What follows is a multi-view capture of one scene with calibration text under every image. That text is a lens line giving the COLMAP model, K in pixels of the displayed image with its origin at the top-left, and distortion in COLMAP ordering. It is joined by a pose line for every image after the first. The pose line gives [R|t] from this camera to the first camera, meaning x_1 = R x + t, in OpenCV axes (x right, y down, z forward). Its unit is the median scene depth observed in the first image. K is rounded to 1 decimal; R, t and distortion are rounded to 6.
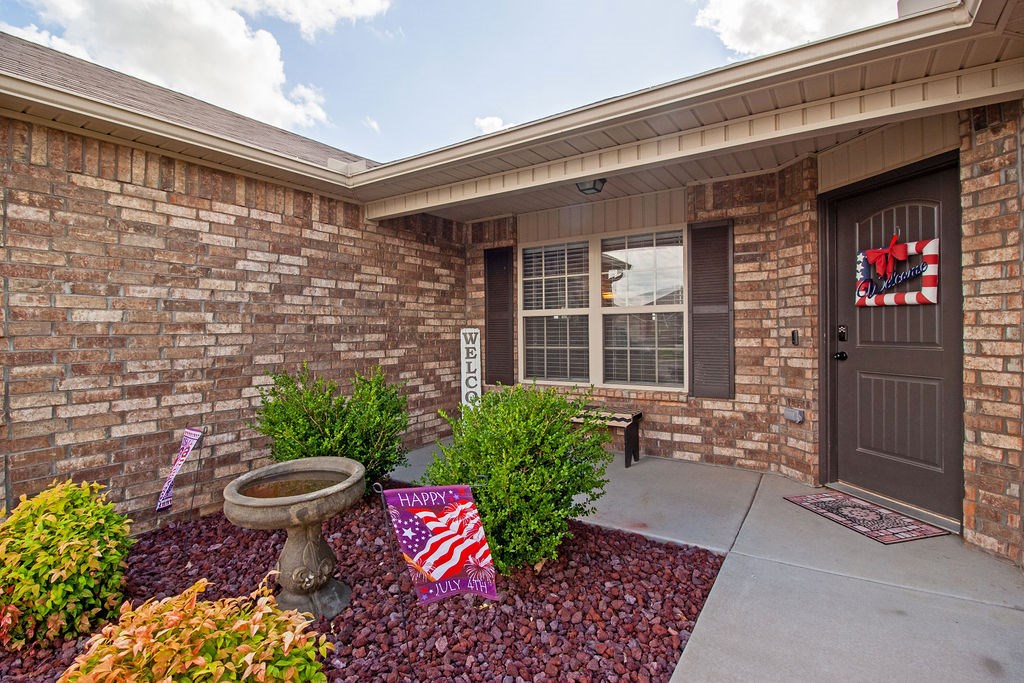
lens RADIAL K [[467.7, 0, 531.1], [0, 467.7, 332.0], [0, 0, 1]] dist [0.003912, -0.000419]
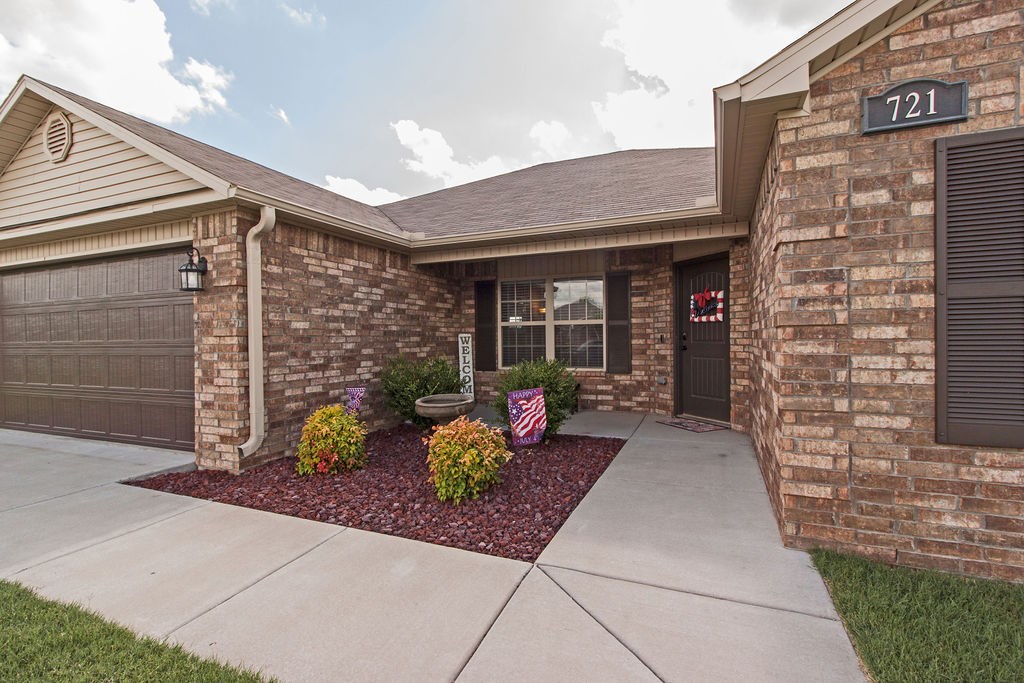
lens RADIAL K [[467.7, 0, 513.0], [0, 467.7, 339.1], [0, 0, 1]] dist [0.003912, -0.000419]
pose [[0.983967, 0.000279, 0.178352, -0.357122], [0.000349, 0.999994, -0.003492, 0.021227], [-0.178352, 0.003498, 0.983961, -0.734634]]
